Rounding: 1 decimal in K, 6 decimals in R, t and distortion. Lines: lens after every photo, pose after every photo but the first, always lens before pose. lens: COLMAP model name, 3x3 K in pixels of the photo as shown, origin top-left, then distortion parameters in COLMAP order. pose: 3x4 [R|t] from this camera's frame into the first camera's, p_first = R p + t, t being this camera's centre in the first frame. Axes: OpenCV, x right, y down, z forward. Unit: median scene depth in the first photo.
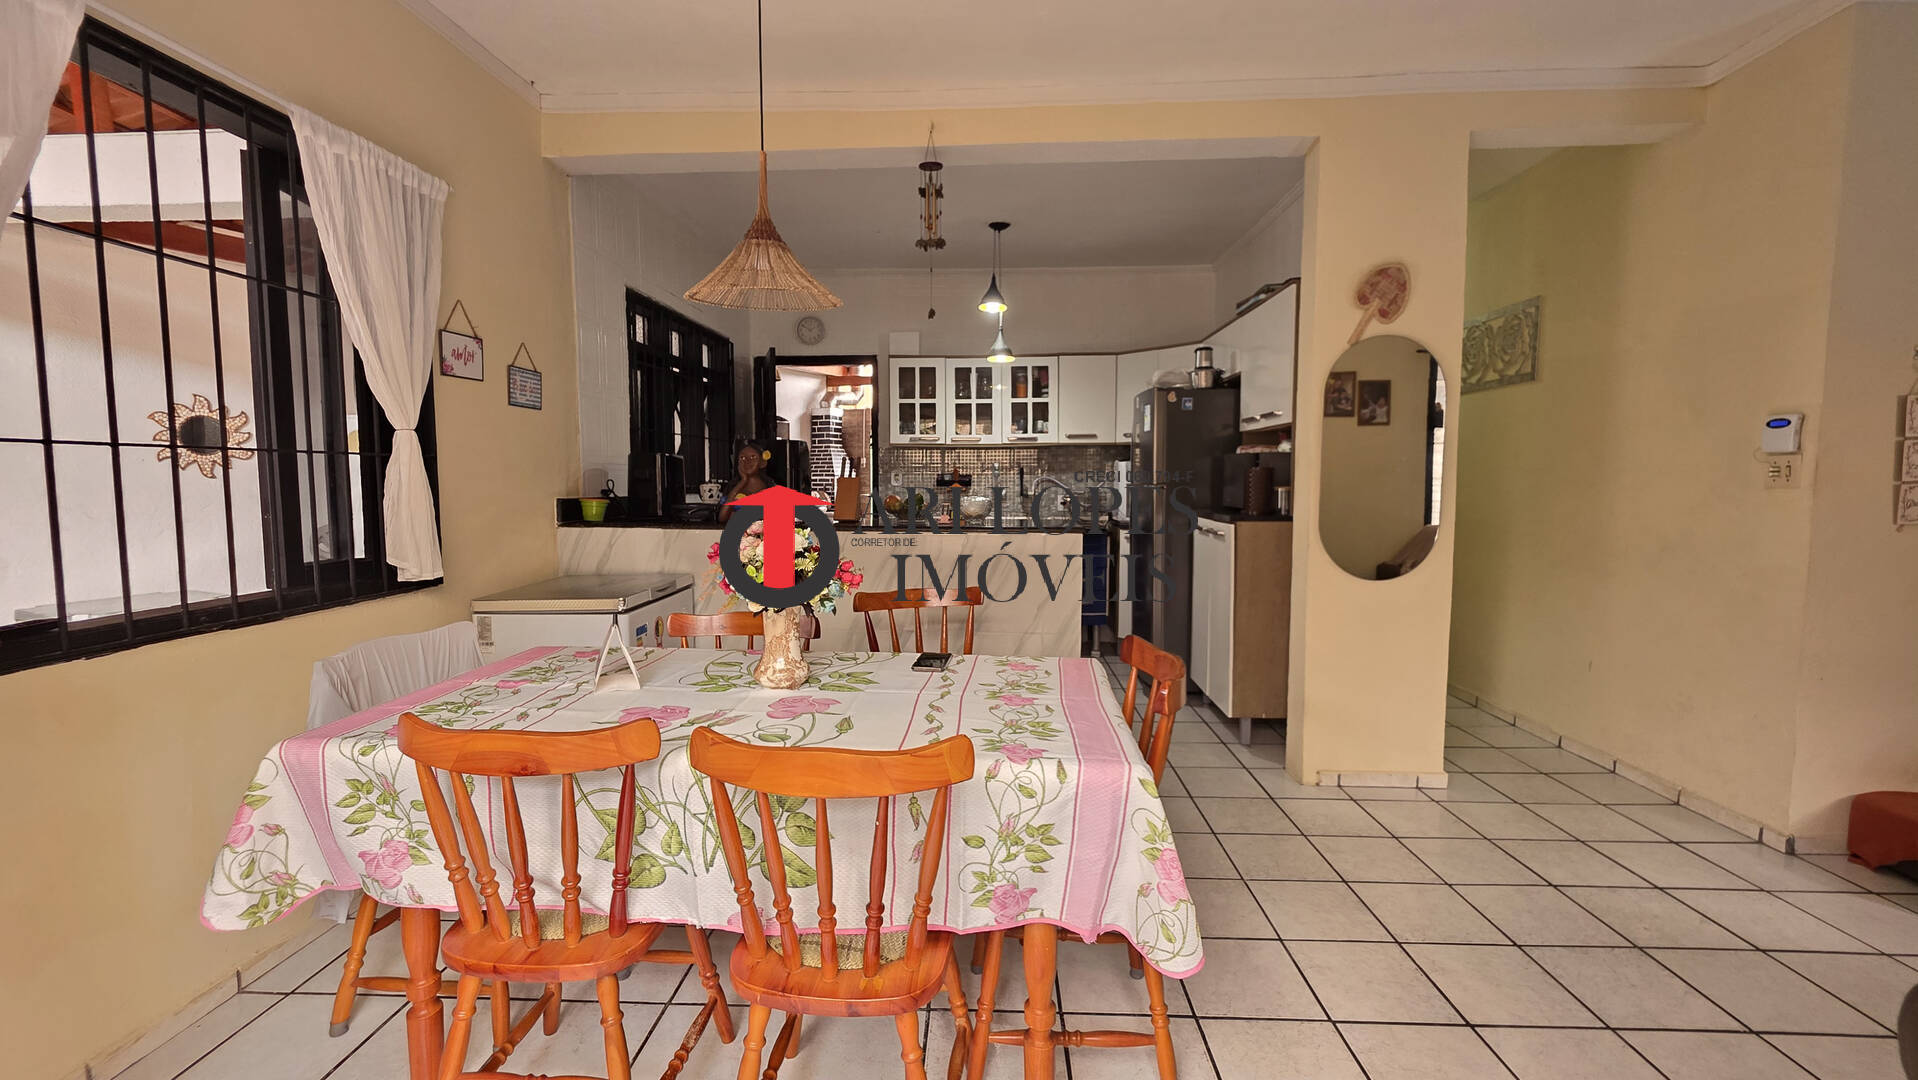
lens RADIAL K [[768.7, 0, 959.3], [0, 768.7, 527.9], [0, 0, 1]] dist [0.003510, -0.000979]
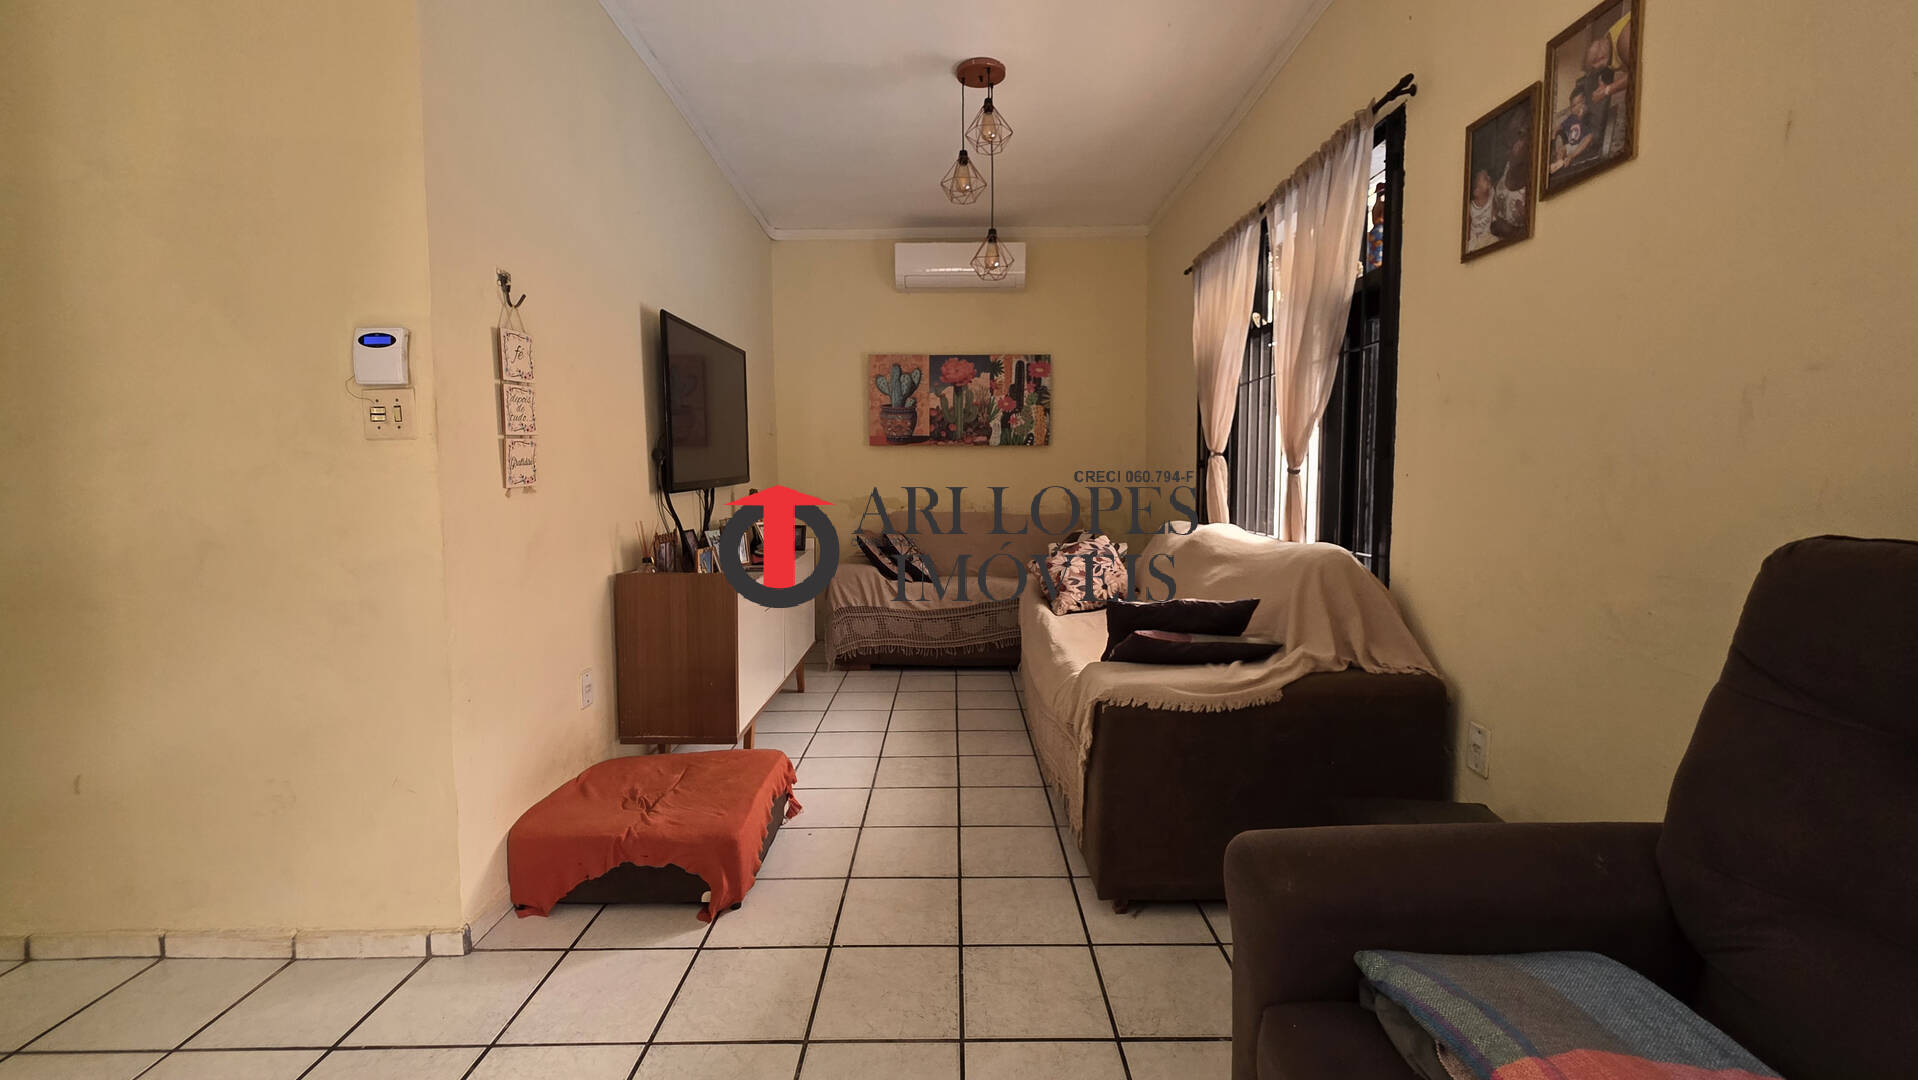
lens RADIAL K [[768.7, 0, 957.5], [0, 768.7, 533.0], [0, 0, 1]] dist [0.003510, -0.000979]
pose [[-0.047130, -0.071263, 0.996343, 0.314893], [0.069287, 0.994816, 0.074432, 0.012591], [-0.996483, 0.072542, -0.041948, 0.464757]]
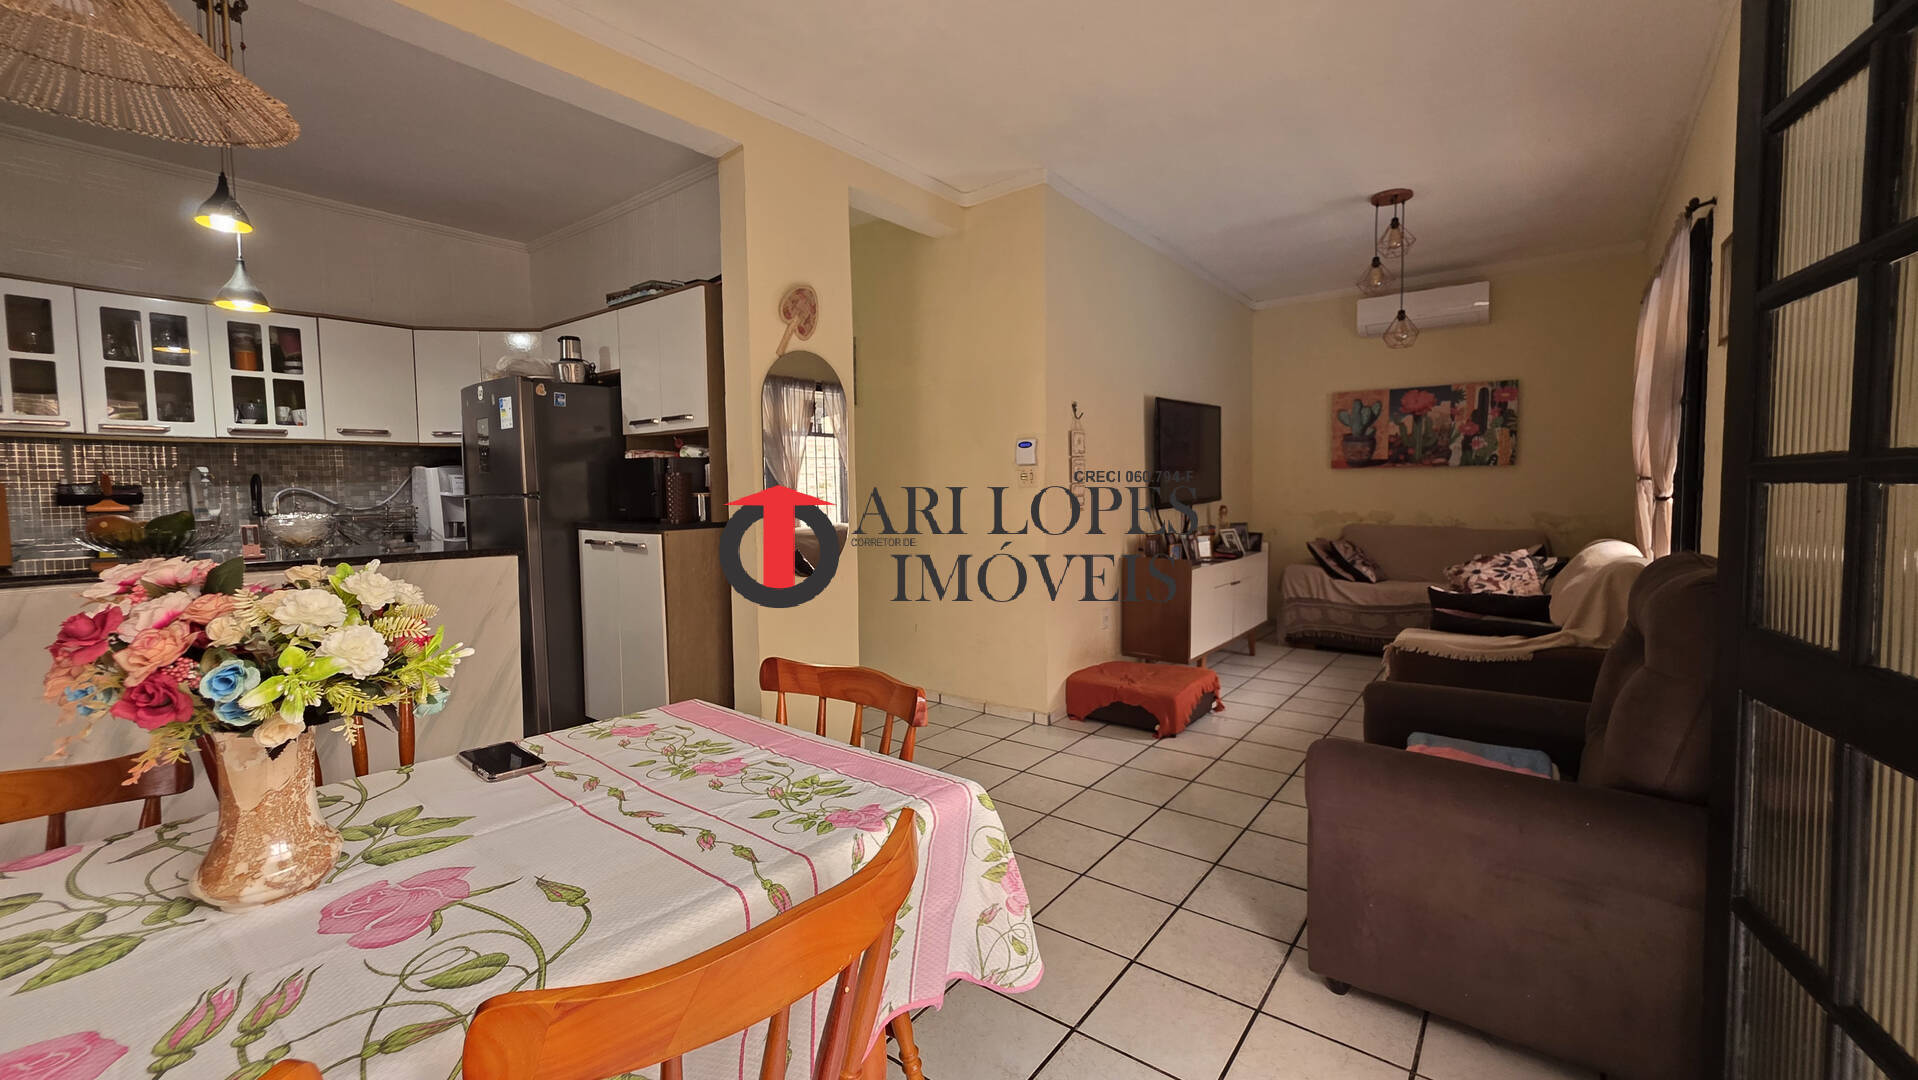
lens RADIAL K [[768.7, 0, 960.0], [0, 768.7, 528.0], [0, 0, 1]] dist [0.003510, -0.000979]
pose [[0.574275, -0.049032, 0.817193, -0.217577], [0.065126, 0.997777, 0.014100, -0.001888], [-0.816068, 0.045123, 0.576191, 0.206545]]
